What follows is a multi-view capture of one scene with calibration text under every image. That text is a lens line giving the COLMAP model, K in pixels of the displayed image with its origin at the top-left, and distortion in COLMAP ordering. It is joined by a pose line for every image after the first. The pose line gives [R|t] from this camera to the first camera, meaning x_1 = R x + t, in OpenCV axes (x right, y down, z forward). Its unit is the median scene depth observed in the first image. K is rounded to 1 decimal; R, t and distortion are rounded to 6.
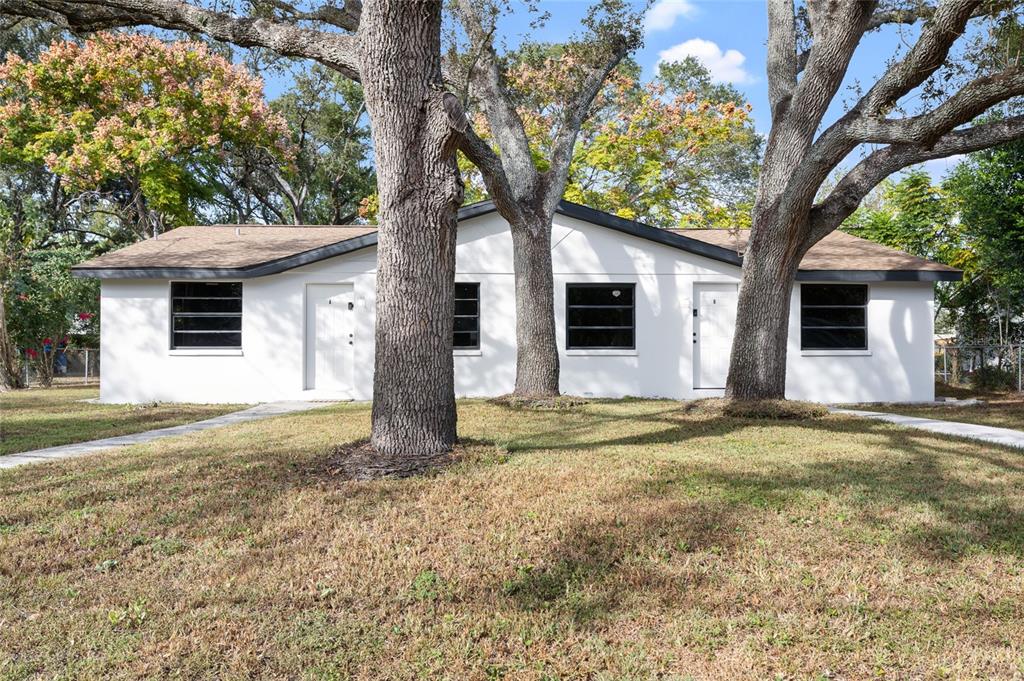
lens RADIAL K [[821.7, 0, 521.8], [0, 821.7, 339.0], [0, 0, 1]] dist [0.003644, 0.017277]
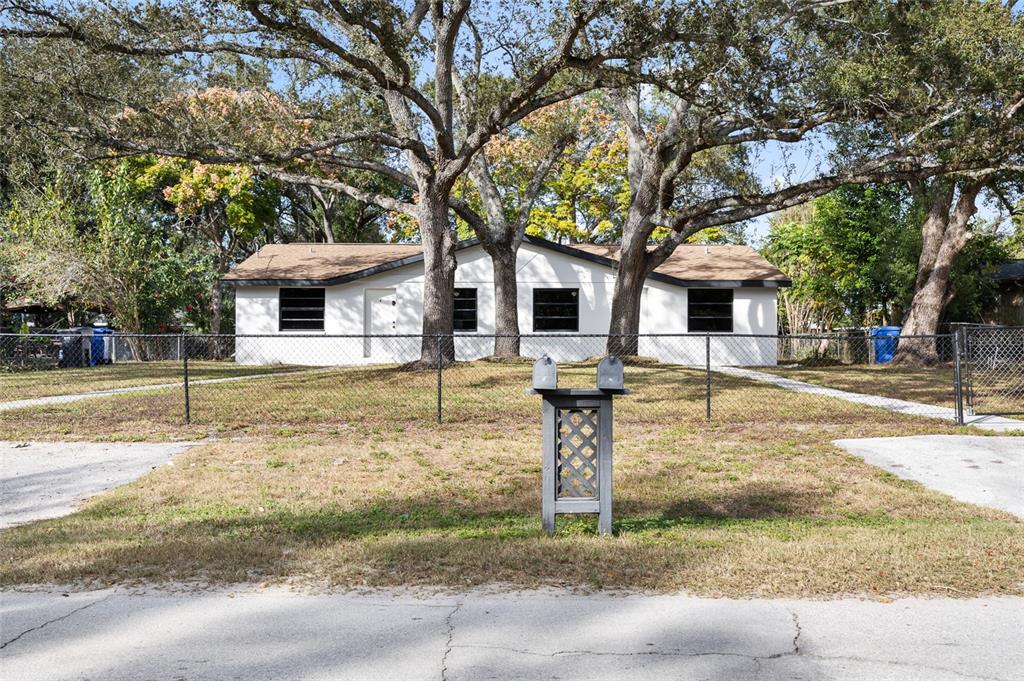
lens RADIAL K [[1007.6, 0, 515.8], [0, 1007.6, 340.8], [0, 0, 1]] dist [0.006111, 0.000000]
pose [[0.999071, 0.002630, -0.043007, 0.102185], [-0.002338, 0.999974, 0.006851, 0.017264], [0.043023, -0.006744, 0.999051, -0.884082]]
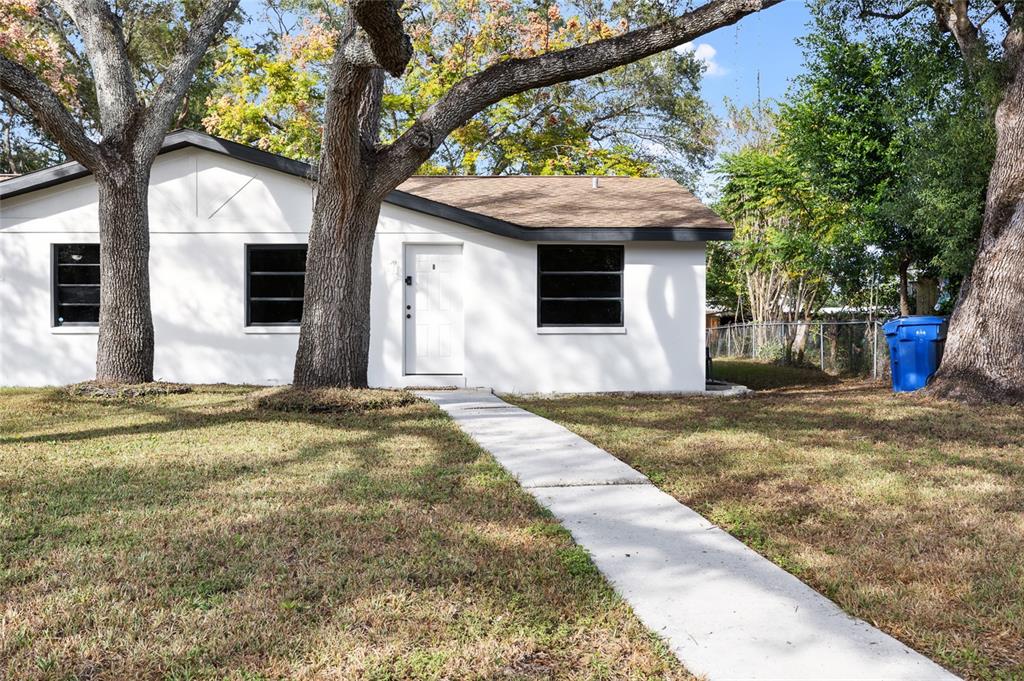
lens RADIAL K [[1007.6, 0, 503.9], [0, 1007.6, 340.6], [0, 0, 1]] dist [0.006111, 0.000000]
pose [[0.999114, 0.002985, -0.041972, 0.352576], [-0.001878, 0.999650, 0.026399, 0.000659], [0.042036, -0.026297, 0.998770, 0.011741]]
